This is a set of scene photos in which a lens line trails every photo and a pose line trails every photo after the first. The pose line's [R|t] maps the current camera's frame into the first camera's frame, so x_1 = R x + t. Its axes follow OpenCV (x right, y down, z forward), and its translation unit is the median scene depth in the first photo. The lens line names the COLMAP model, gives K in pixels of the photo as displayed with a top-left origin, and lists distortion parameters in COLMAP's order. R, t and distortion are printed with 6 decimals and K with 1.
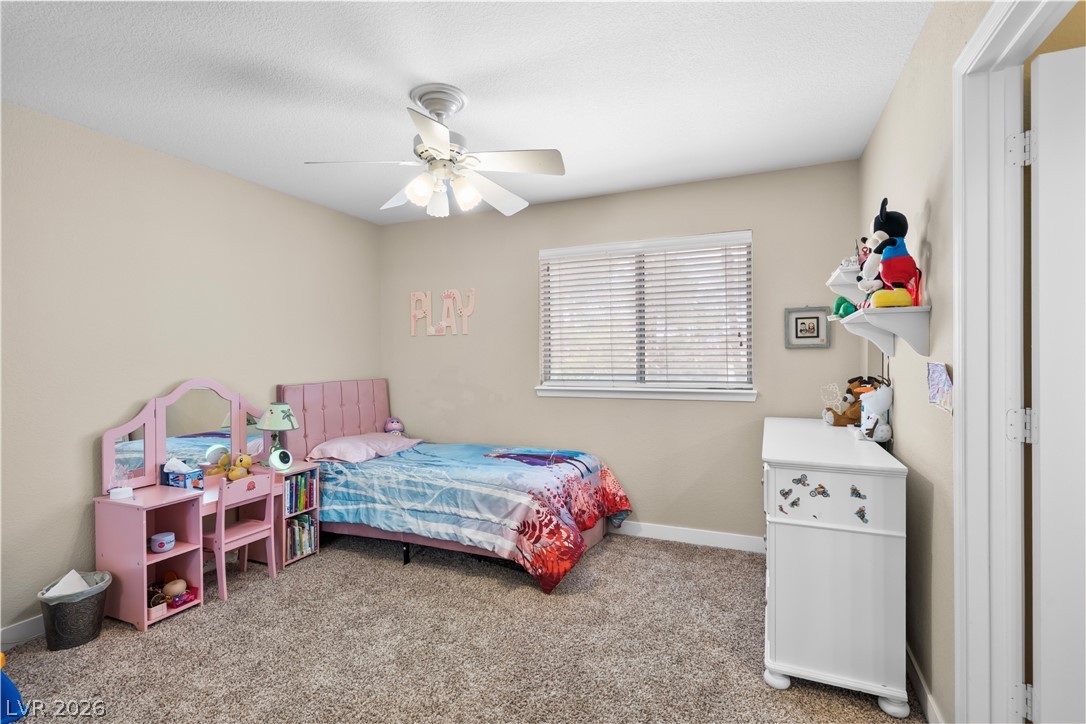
lens RADIAL K [[517.9, 0, 543.6], [0, 517.9, 357.3], [0, 0, 1]] dist [0.001097, 0.000453]
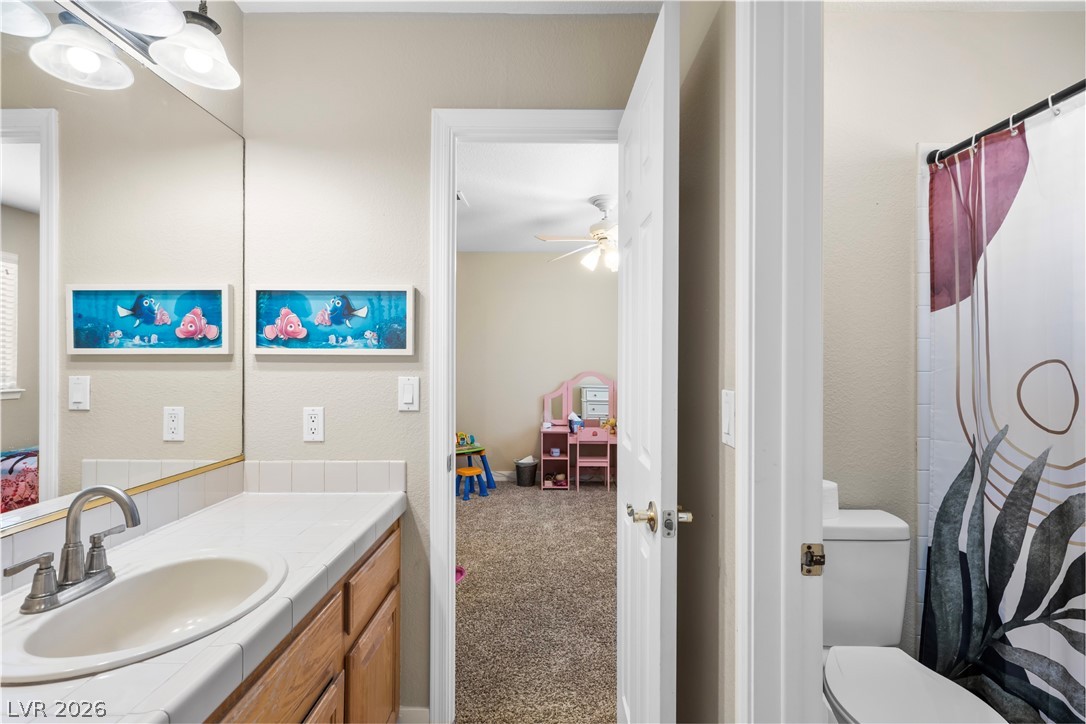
lens RADIAL K [[517.9, 0, 543.6], [0, 517.9, 357.3], [0, 0, 1]] dist [0.001097, 0.000453]
pose [[0.385719, 0.003984, -0.922608, 1.079989], [-0.008865, 0.999961, 0.000612, -0.010664], [0.922574, 0.007943, 0.385739, 0.179605]]
